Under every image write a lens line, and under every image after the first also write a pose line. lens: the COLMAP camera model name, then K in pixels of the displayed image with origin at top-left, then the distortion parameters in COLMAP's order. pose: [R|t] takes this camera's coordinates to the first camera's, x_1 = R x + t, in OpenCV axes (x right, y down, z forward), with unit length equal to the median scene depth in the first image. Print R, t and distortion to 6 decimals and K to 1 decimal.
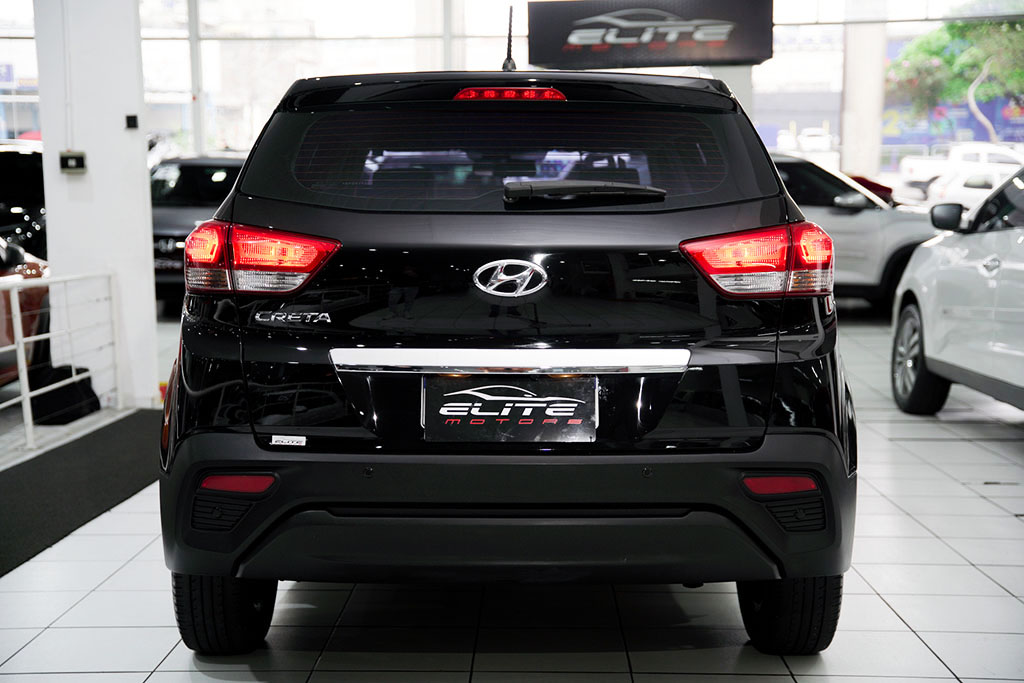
lens RADIAL K [[1479.3, 0, 512.0], [0, 1479.3, 341.5], [0, 0, 1]] dist [0.034635, 0.033813]
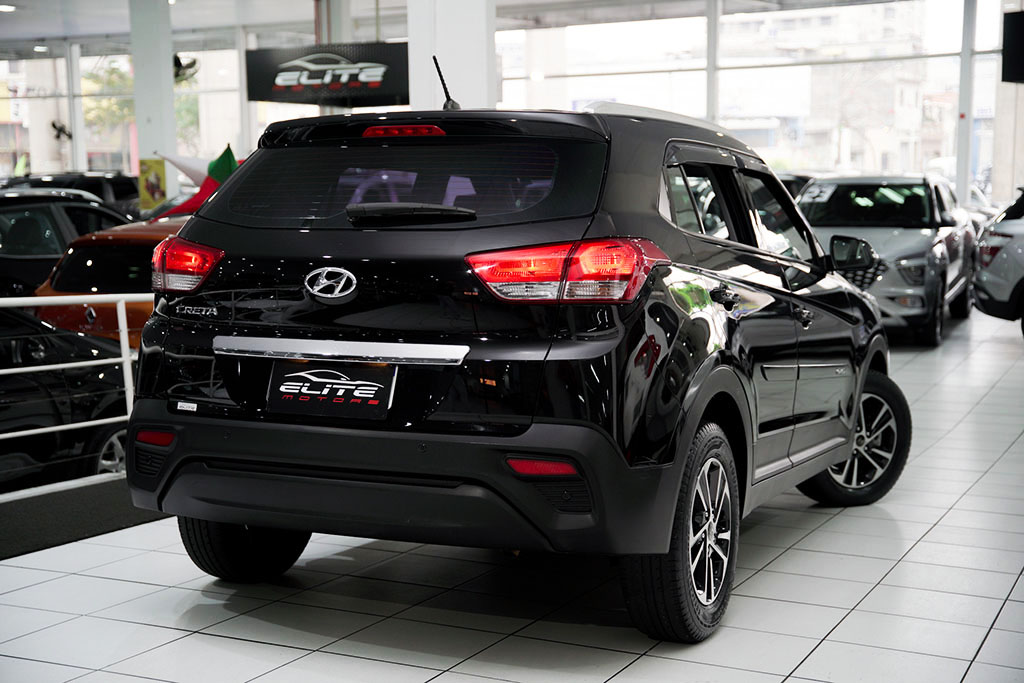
lens RADIAL K [[1455.4, 0, 512.0], [0, 1455.4, 341.5], [0, 0, 1]] dist [0.048521, 0.067005]
pose [[0.912086, 0.033305, -0.408644, 0.622717], [-0.038385, 0.999254, -0.004233, 0.005351], [0.408198, 0.019547, 0.912684, -0.037986]]
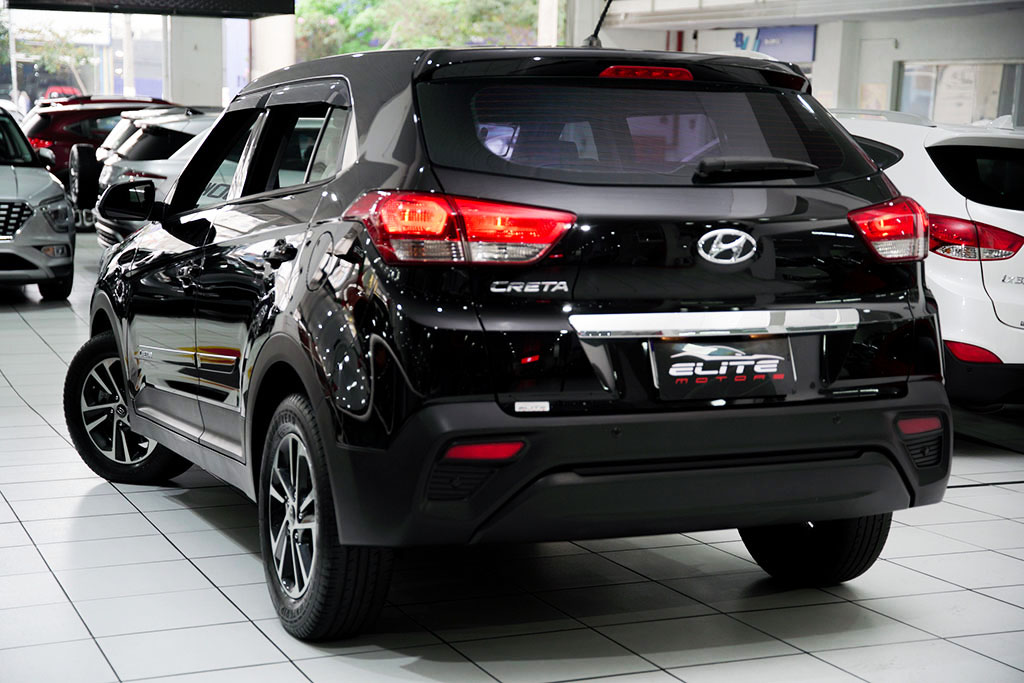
lens RADIAL K [[1582.3, 0, 510.3], [0, 1582.3, 312.2], [0, 0, 1]] dist [0.236786, 0.048887]
pose [[0.912899, -0.024885, 0.407427, -0.614545], [0.024901, 0.999676, 0.005263, -0.004847], [-0.407426, 0.005341, 0.913223, 0.000344]]
